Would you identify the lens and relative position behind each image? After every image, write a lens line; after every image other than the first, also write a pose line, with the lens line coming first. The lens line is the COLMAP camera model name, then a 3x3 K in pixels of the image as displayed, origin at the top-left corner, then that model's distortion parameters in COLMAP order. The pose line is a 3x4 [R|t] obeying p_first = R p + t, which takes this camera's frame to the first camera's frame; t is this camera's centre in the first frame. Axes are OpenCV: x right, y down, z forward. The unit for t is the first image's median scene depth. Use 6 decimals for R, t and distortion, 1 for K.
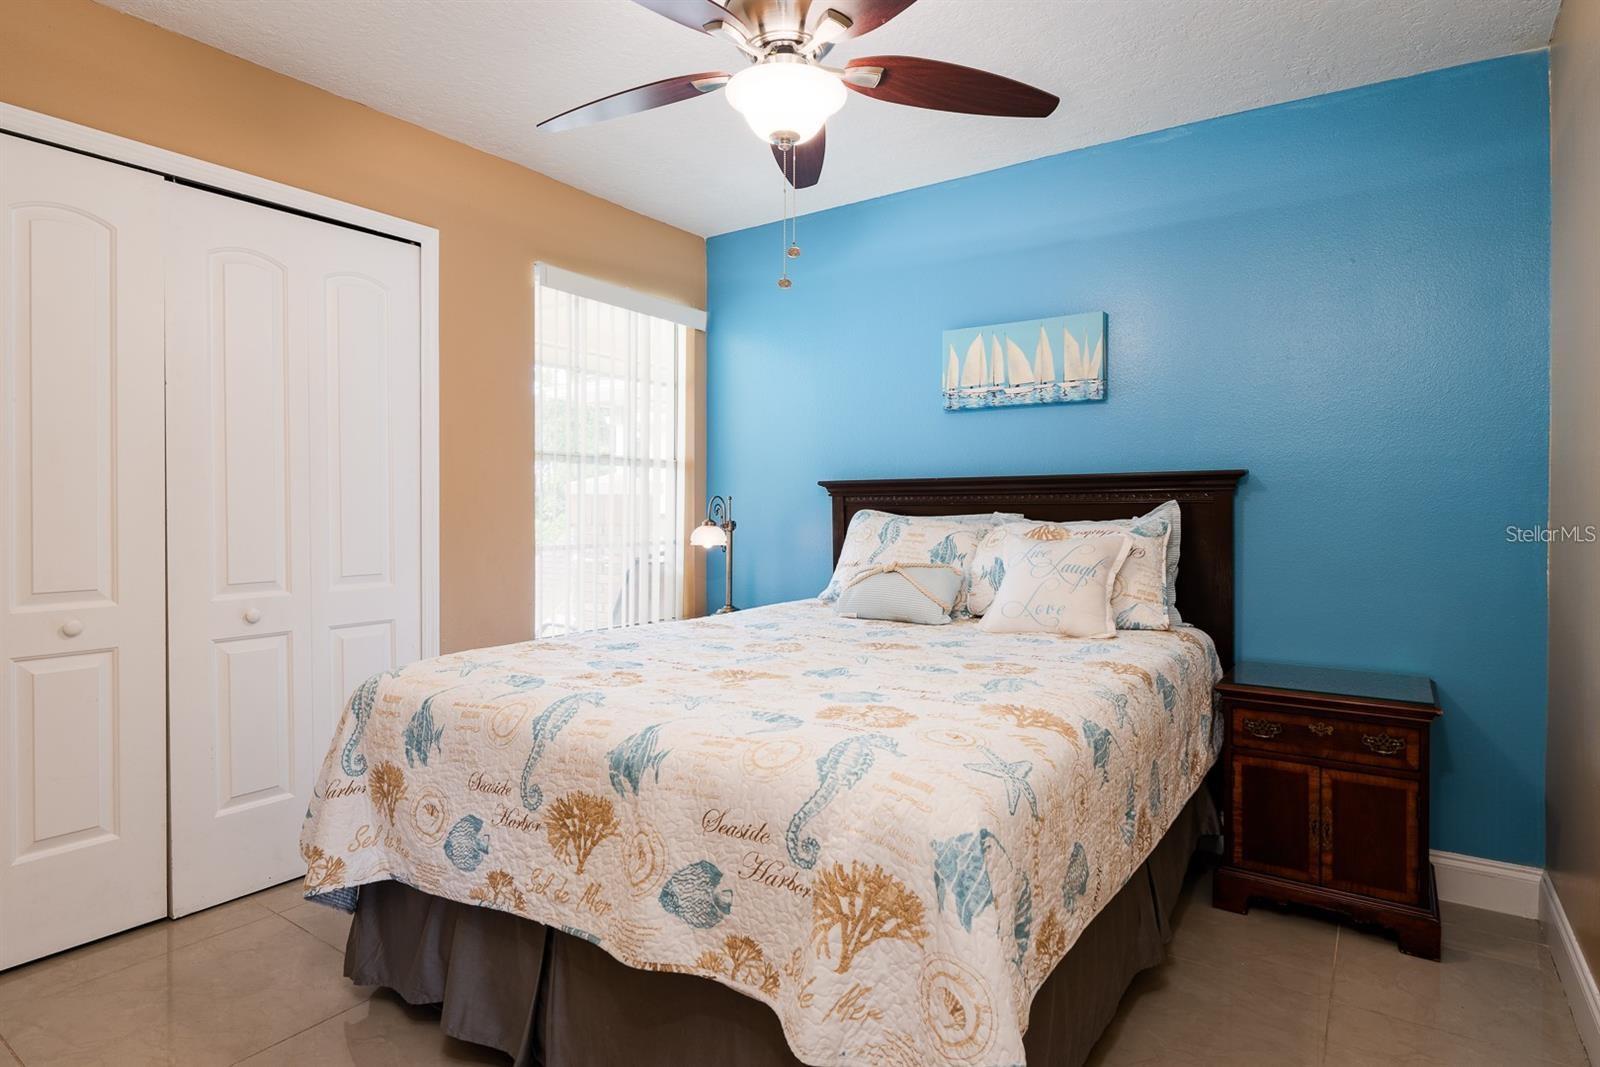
lens RADIAL K [[853.5, 0, 799.1], [0, 853.5, 522.8], [0, 0, 1]] dist [-0.002820, 0.001815]
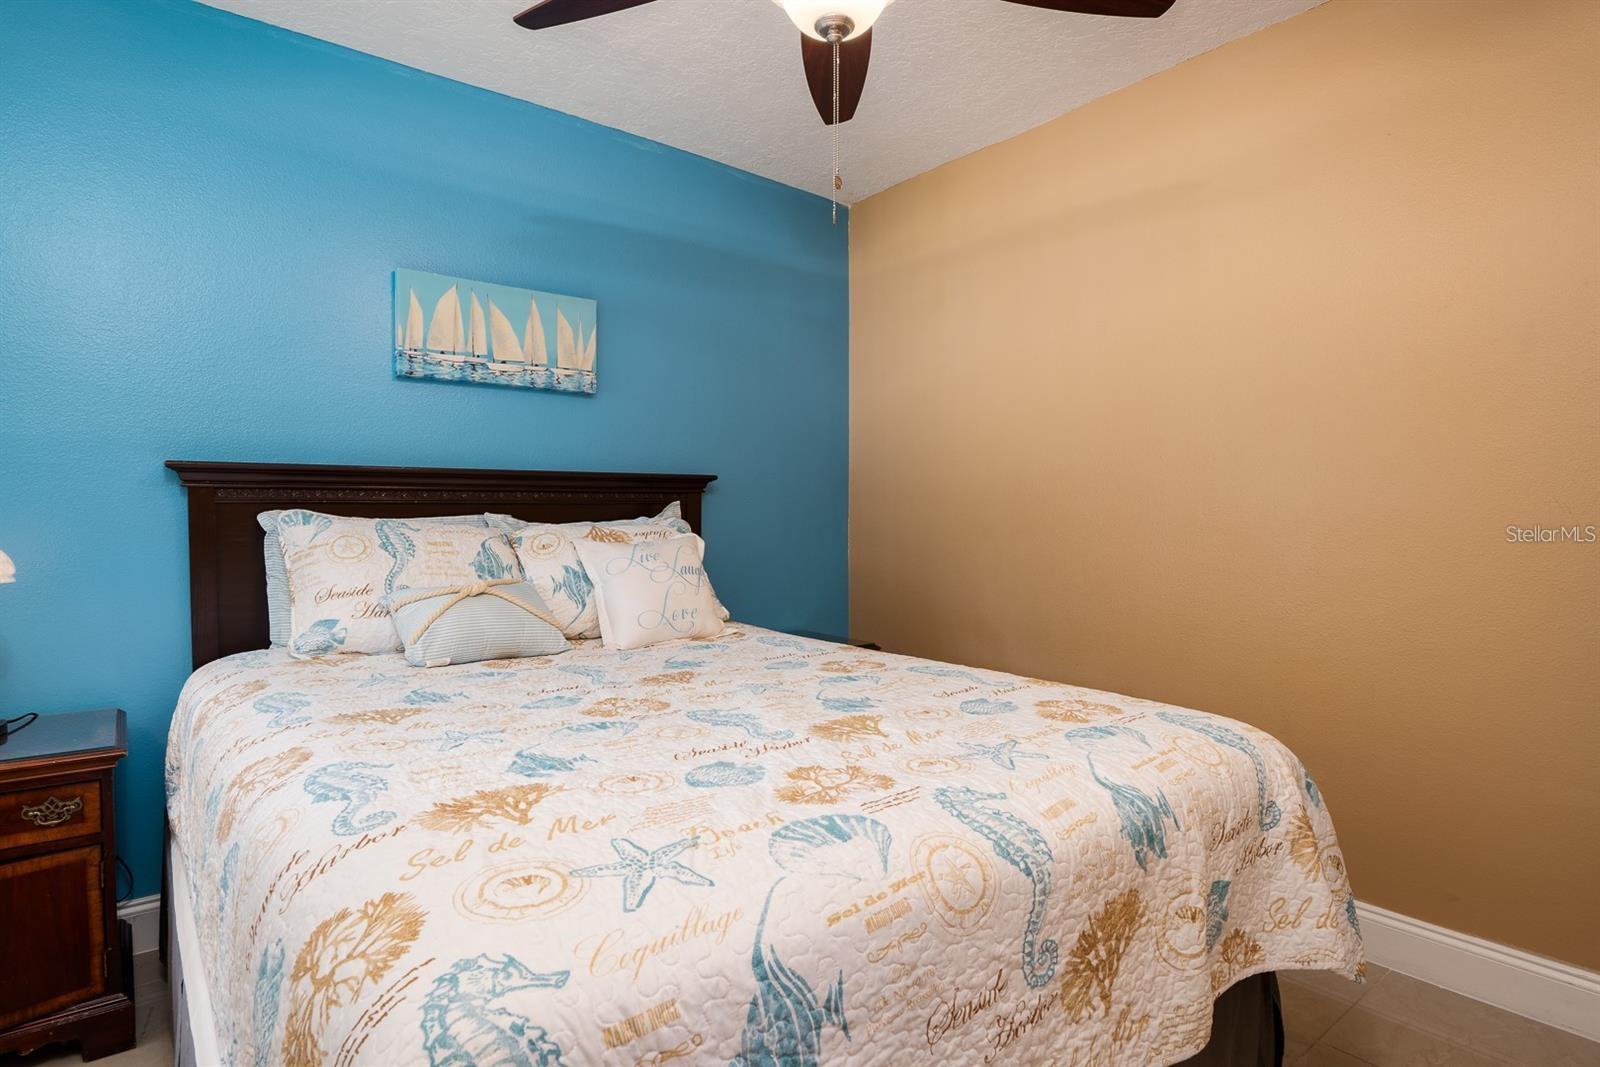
lens RADIAL K [[853.5, 0, 797.8], [0, 853.5, 537.4], [0, 0, 1]] dist [-0.002820, 0.001815]
pose [[0.290457, -0.031799, 0.956360, -0.468325], [0.014076, 0.999482, 0.028958, -0.008417], [-0.956785, 0.005051, 0.290754, 0.479868]]
